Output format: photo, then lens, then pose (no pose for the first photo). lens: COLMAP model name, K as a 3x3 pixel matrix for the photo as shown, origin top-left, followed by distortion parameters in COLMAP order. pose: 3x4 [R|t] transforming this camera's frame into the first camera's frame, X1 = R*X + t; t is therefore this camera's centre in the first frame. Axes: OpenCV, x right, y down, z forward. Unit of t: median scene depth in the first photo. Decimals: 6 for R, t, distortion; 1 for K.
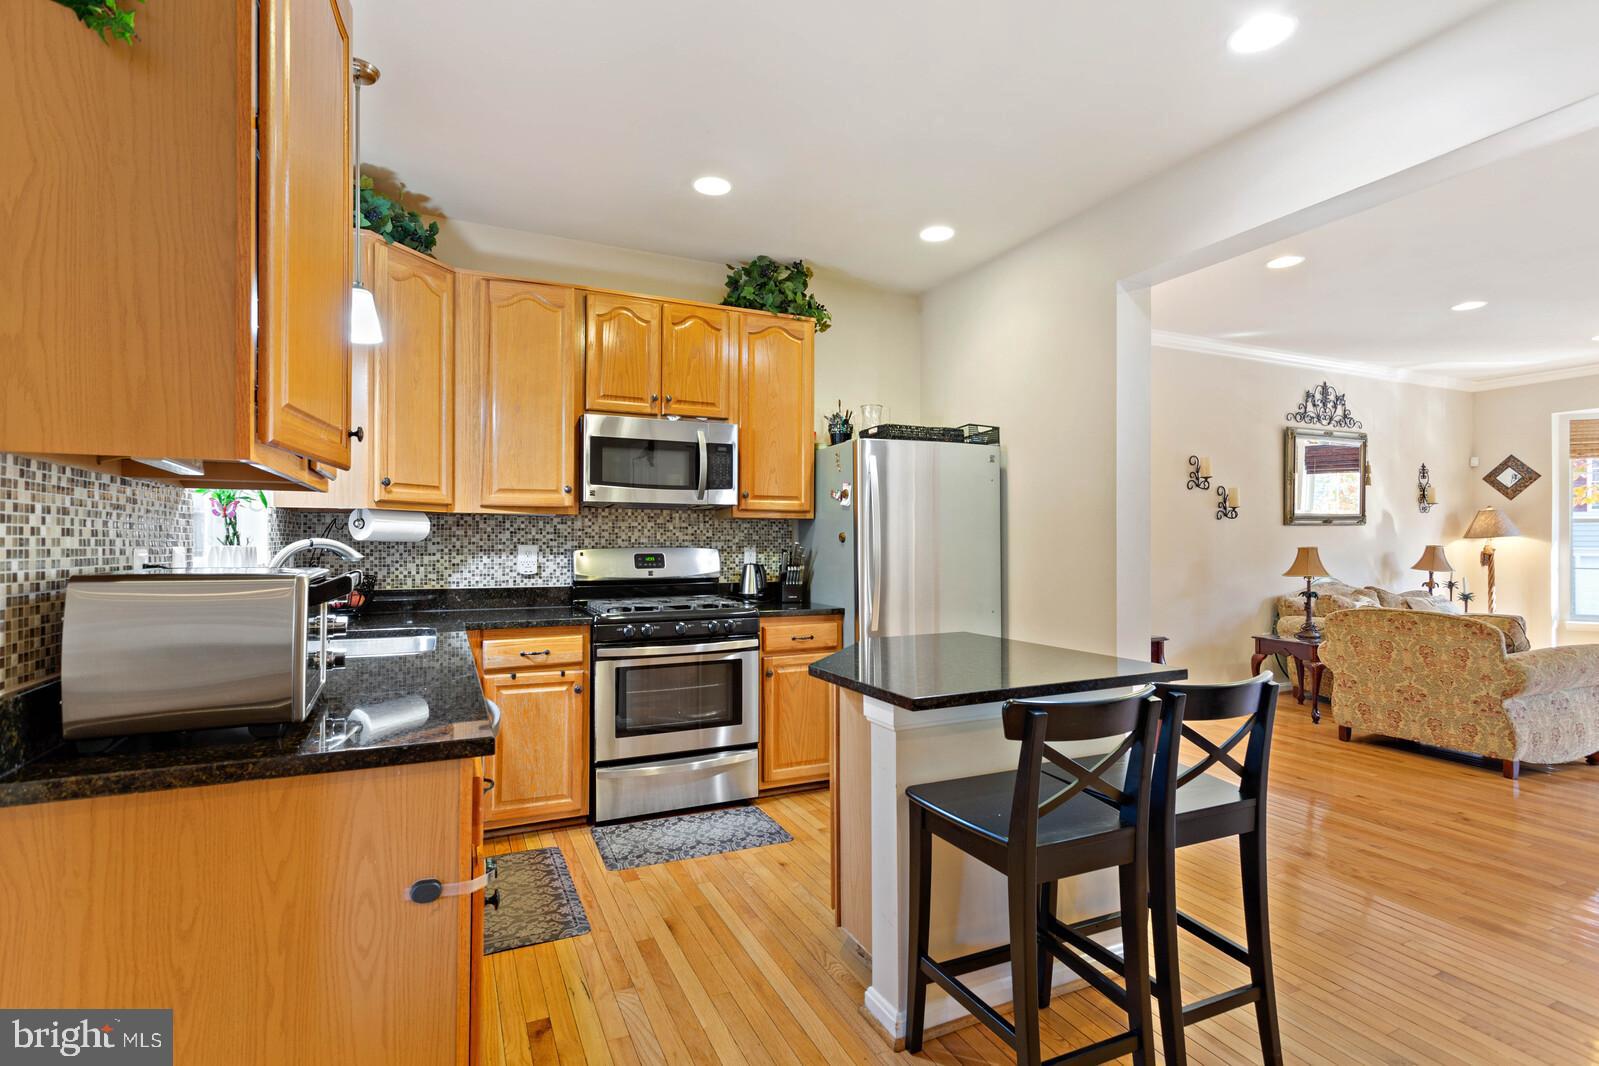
lens RADIAL K [[766.9, 0, 797.3], [0, 766.9, 526.3], [0, 0, 1]] dist [0.003326, 0.001009]
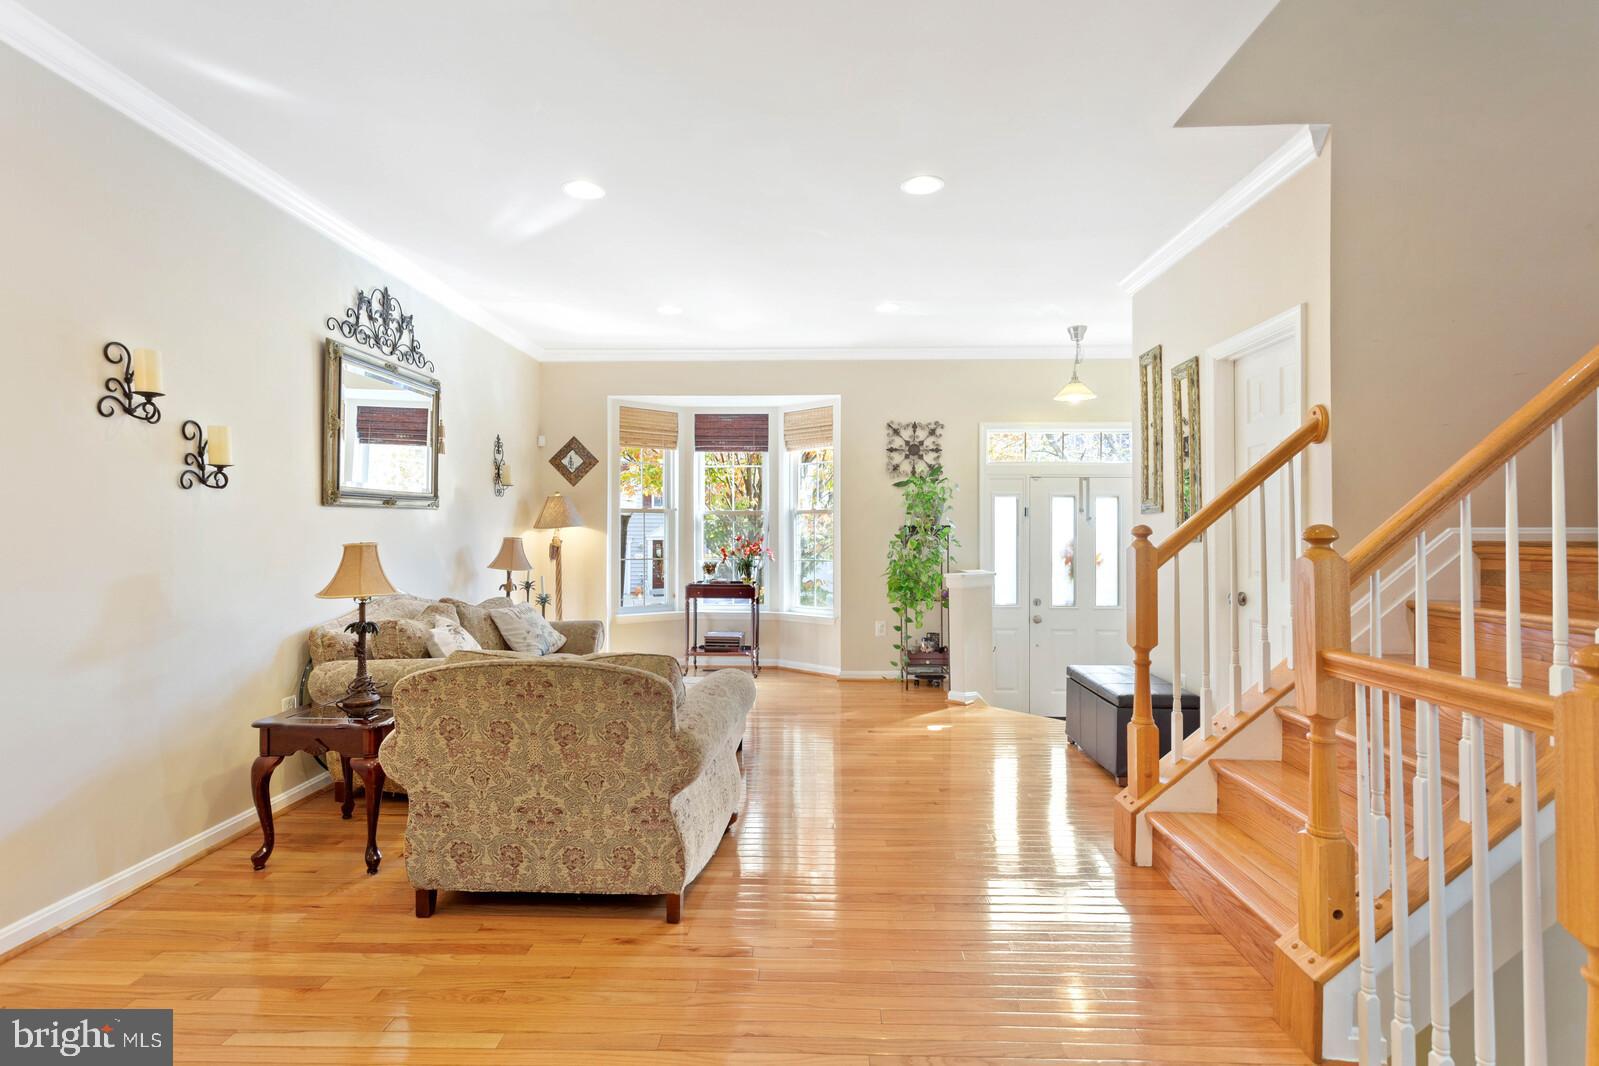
lens RADIAL K [[780.6, 0, 799.0], [0, 780.6, 540.7], [0, 0, 1]] dist [0.003074, 0.000808]
pose [[0.454953, -0.012406, 0.890429, 0.279206], [-0.015589, 0.999639, 0.021893, 0.006930], [-0.890379, -0.023841, 0.454596, 0.421005]]
